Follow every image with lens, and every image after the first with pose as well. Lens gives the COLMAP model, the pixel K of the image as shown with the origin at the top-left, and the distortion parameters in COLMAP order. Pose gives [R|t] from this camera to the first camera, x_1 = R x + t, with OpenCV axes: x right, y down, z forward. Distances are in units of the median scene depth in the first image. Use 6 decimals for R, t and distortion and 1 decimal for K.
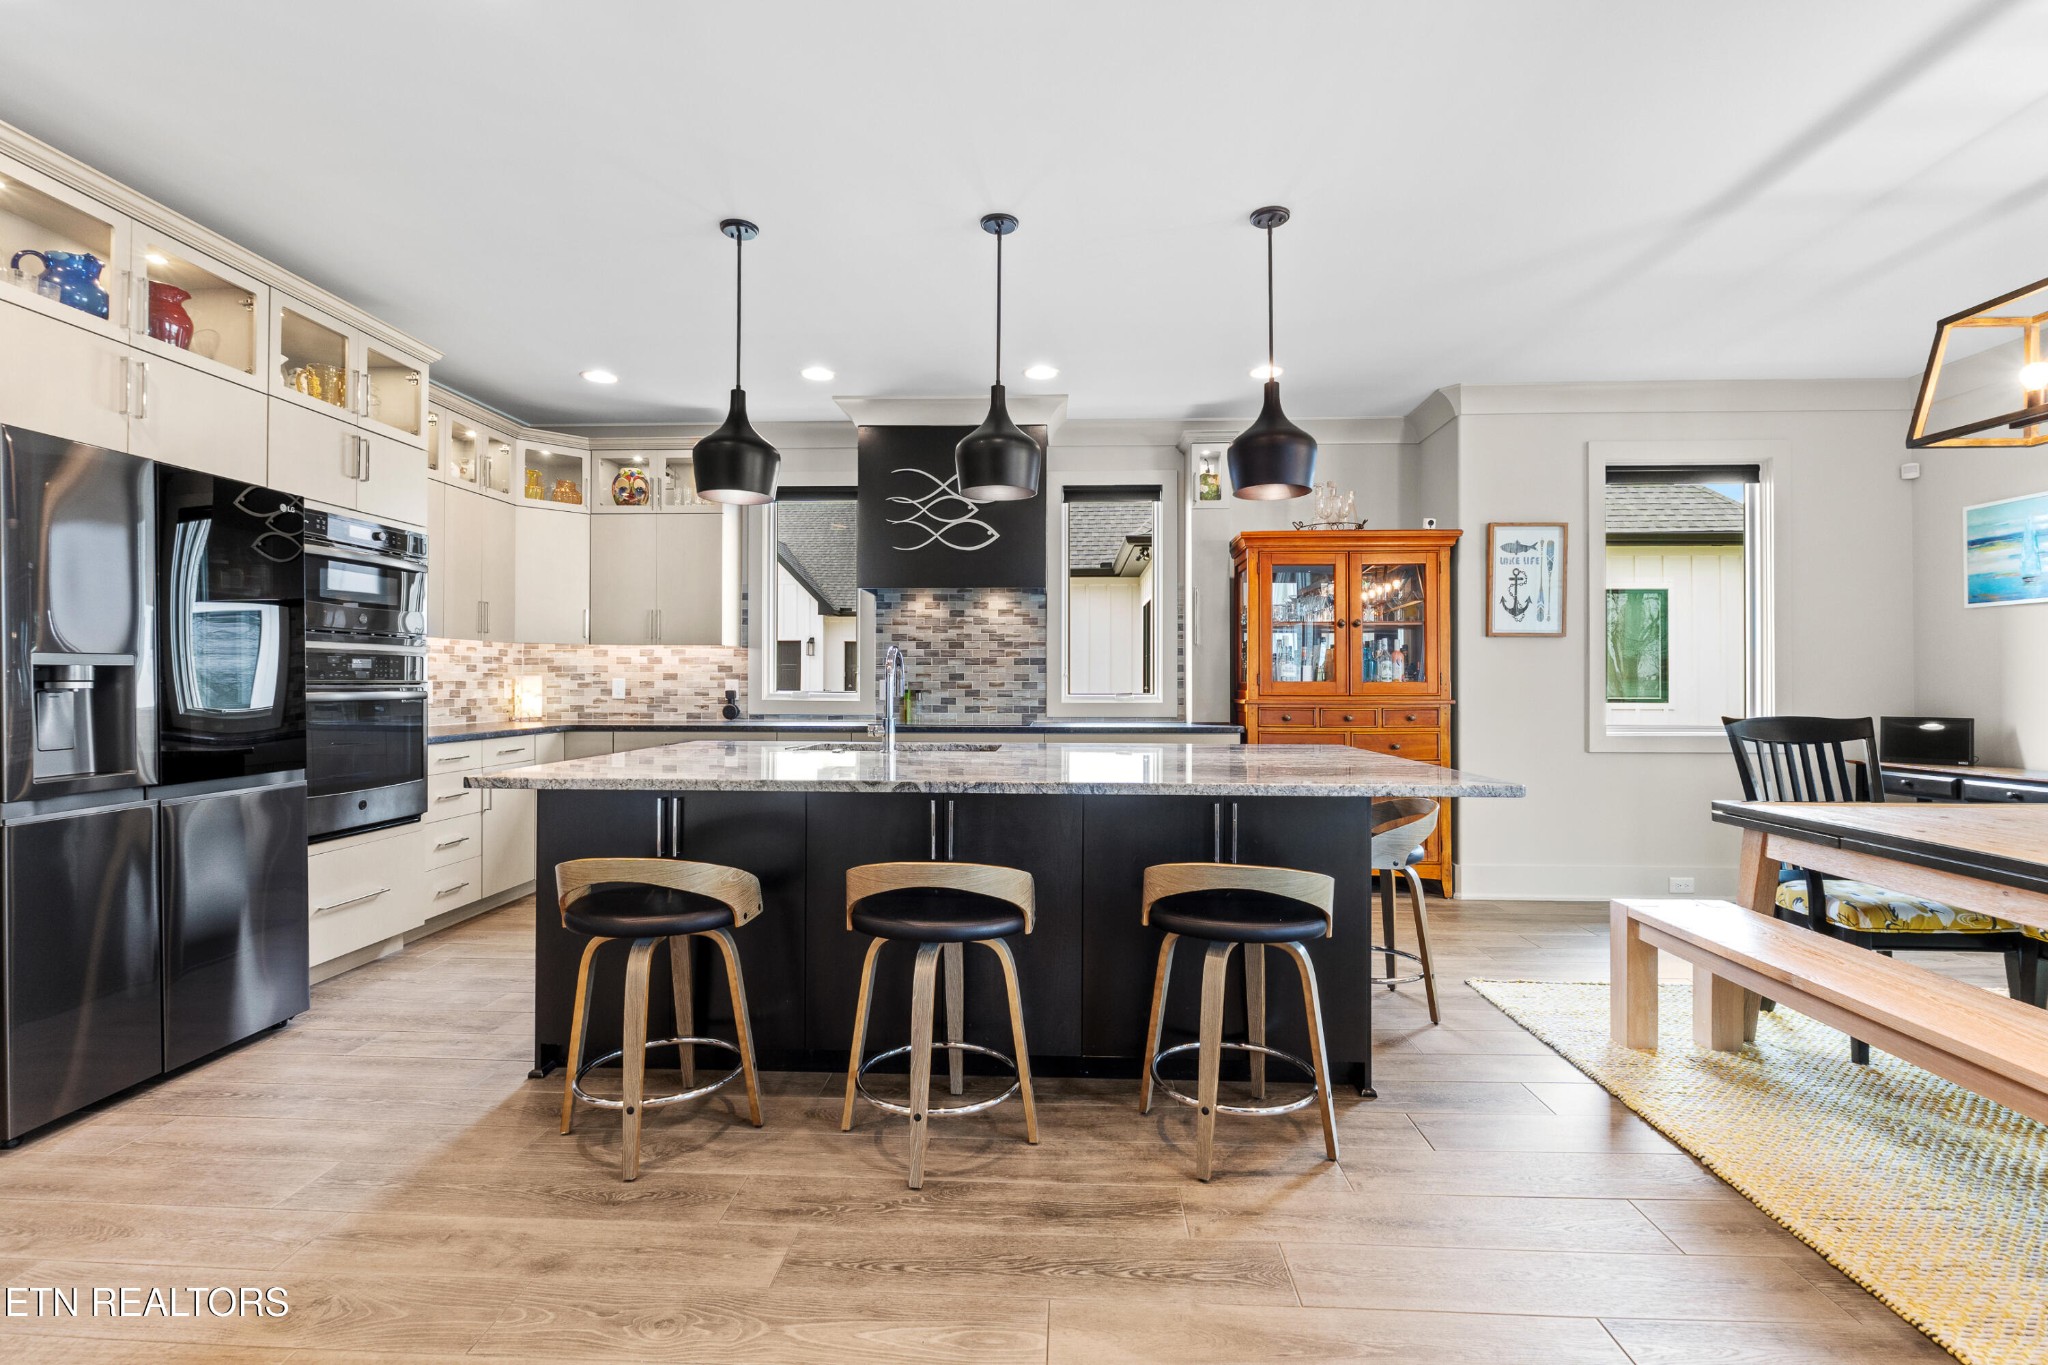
lens RADIAL K [[925.4, 0, 1024.0], [0, 925.4, 682.5], [0, 0, 1]] dist [-0.001596, 0.000003]
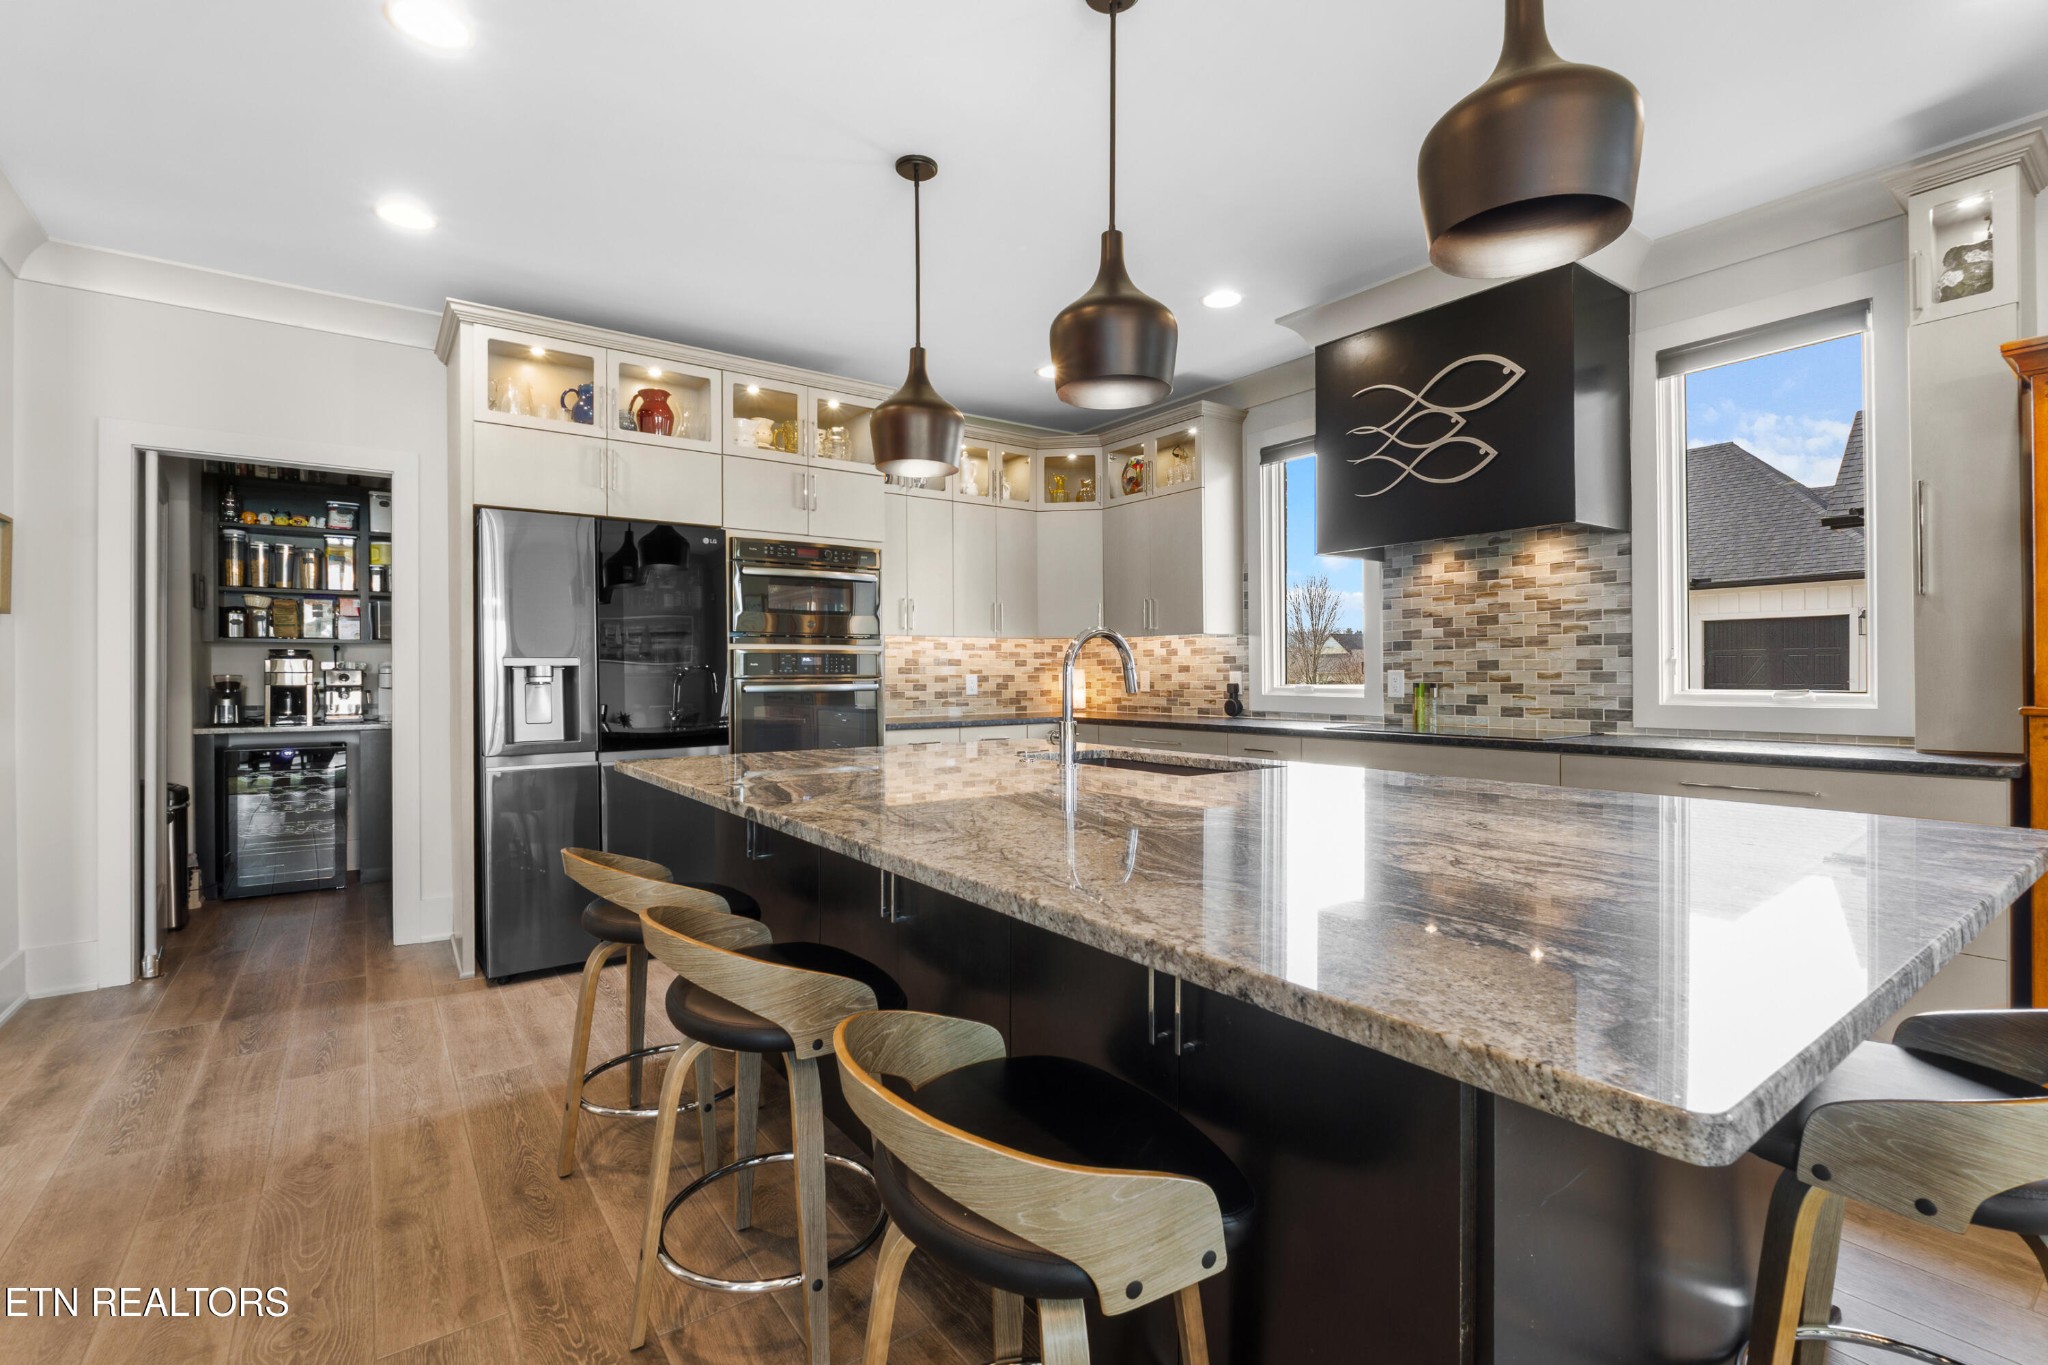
lens RADIAL K [[918.1, 0, 1027.5], [0, 918.1, 671.9], [0, 0, 1]] dist [-0.003549, -0.000571]
pose [[0.627082, -0.007418, -0.778918, 0.251178], [0.004631, 0.999972, -0.005795, 0.001404], [0.778940, 0.000027, 0.627099, 0.294184]]
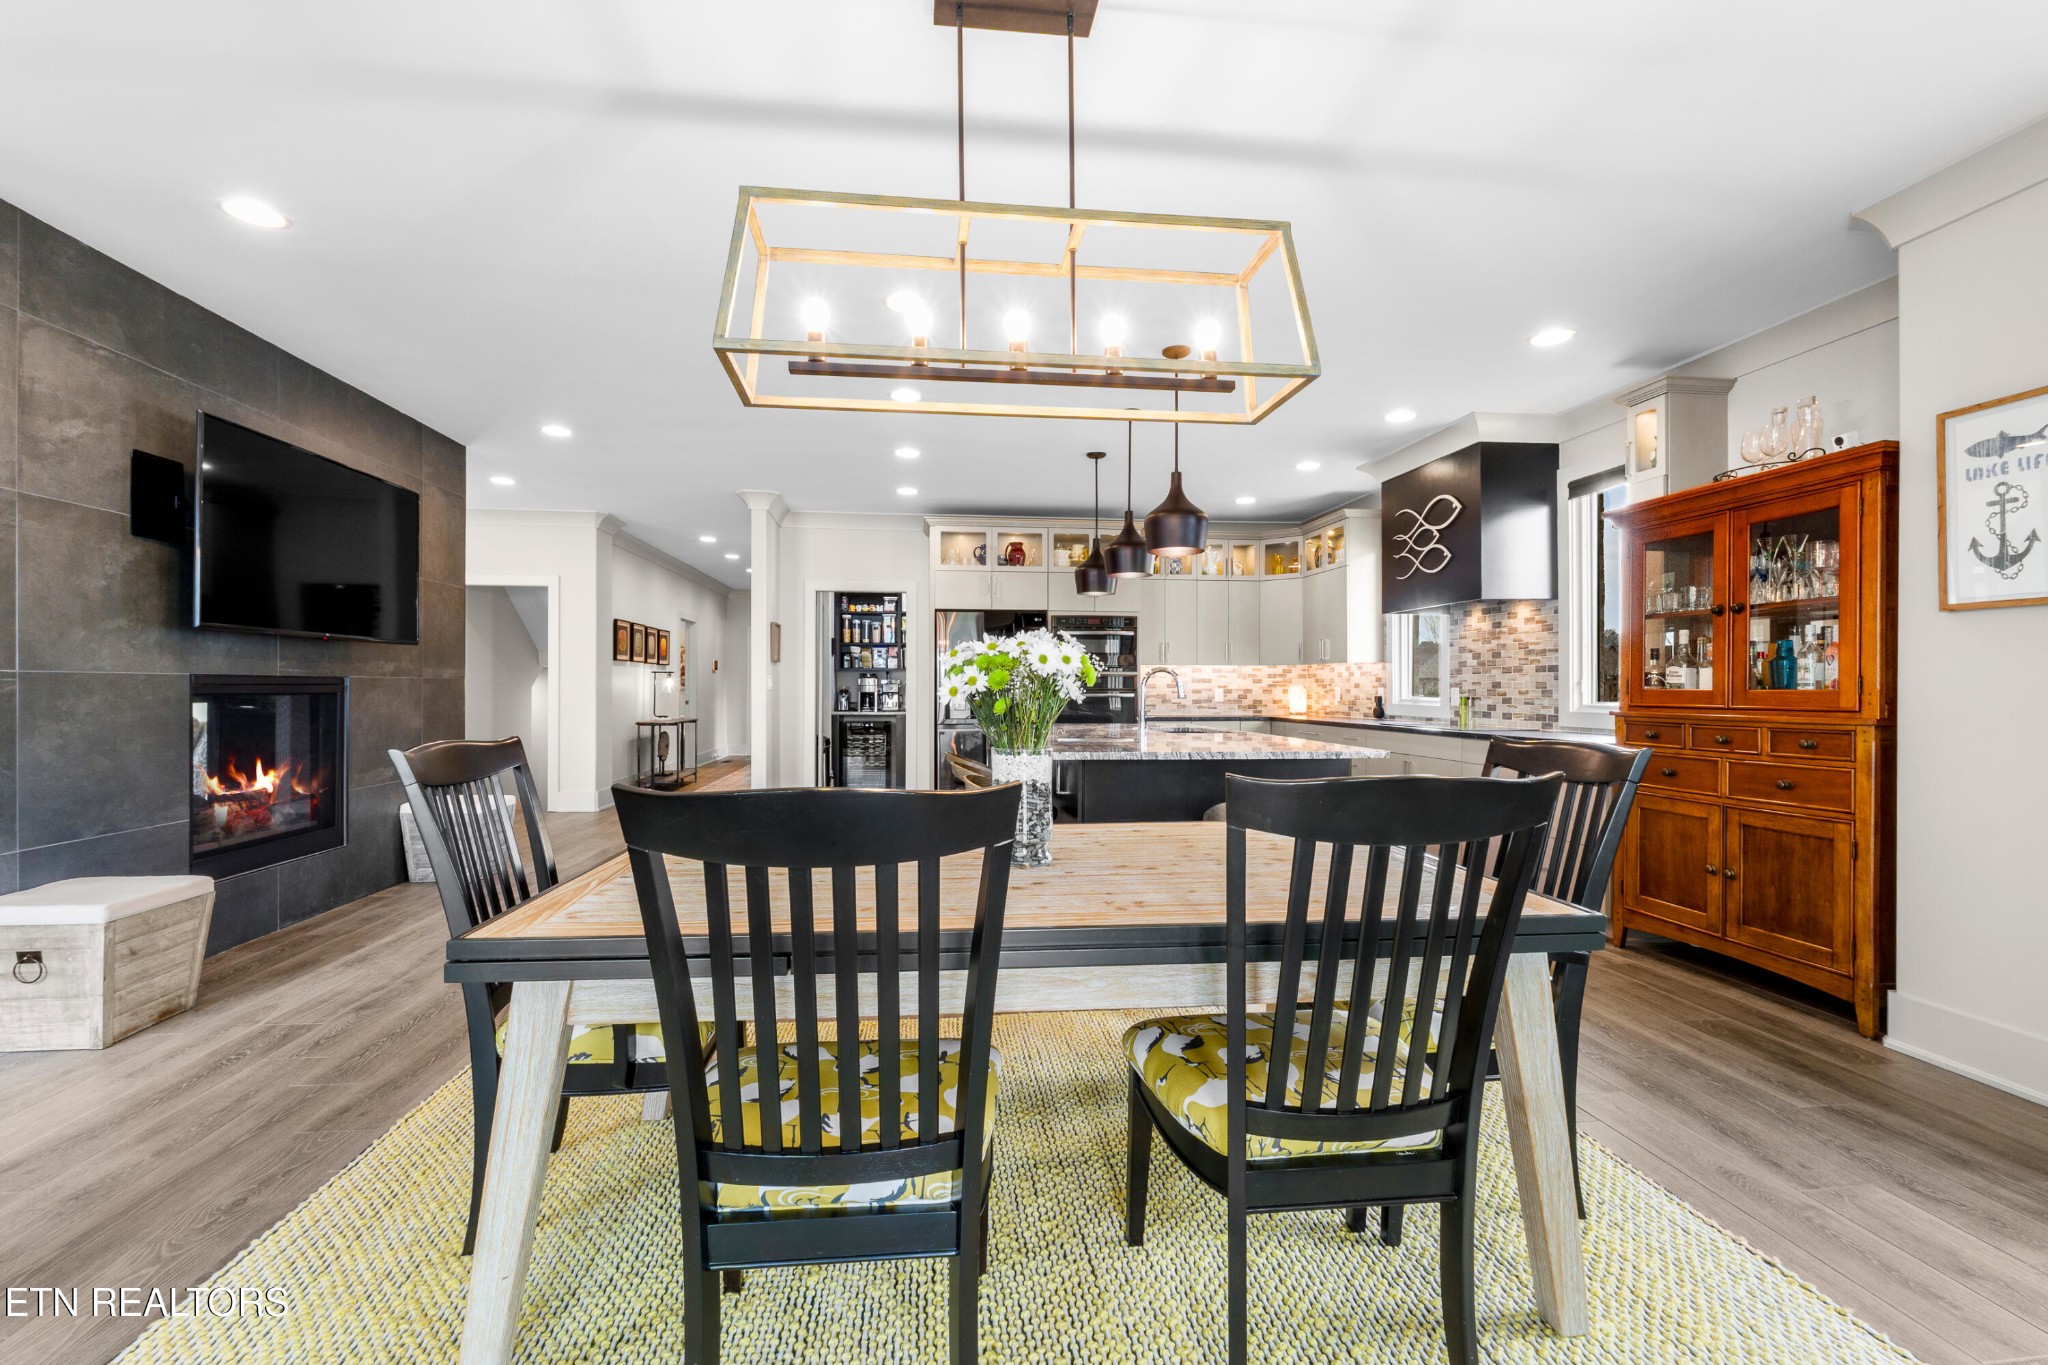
lens RADIAL K [[883.4, 0, 1024.0], [0, 883.4, 682.5], [0, 0, 1]] dist [-0.000470, -0.000077]
pose [[0.170374, -0.007461, -0.985351, 0.833759], [-0.003259, 0.999962, -0.008135, 0.001078], [0.985374, 0.004597, 0.170343, 0.299604]]
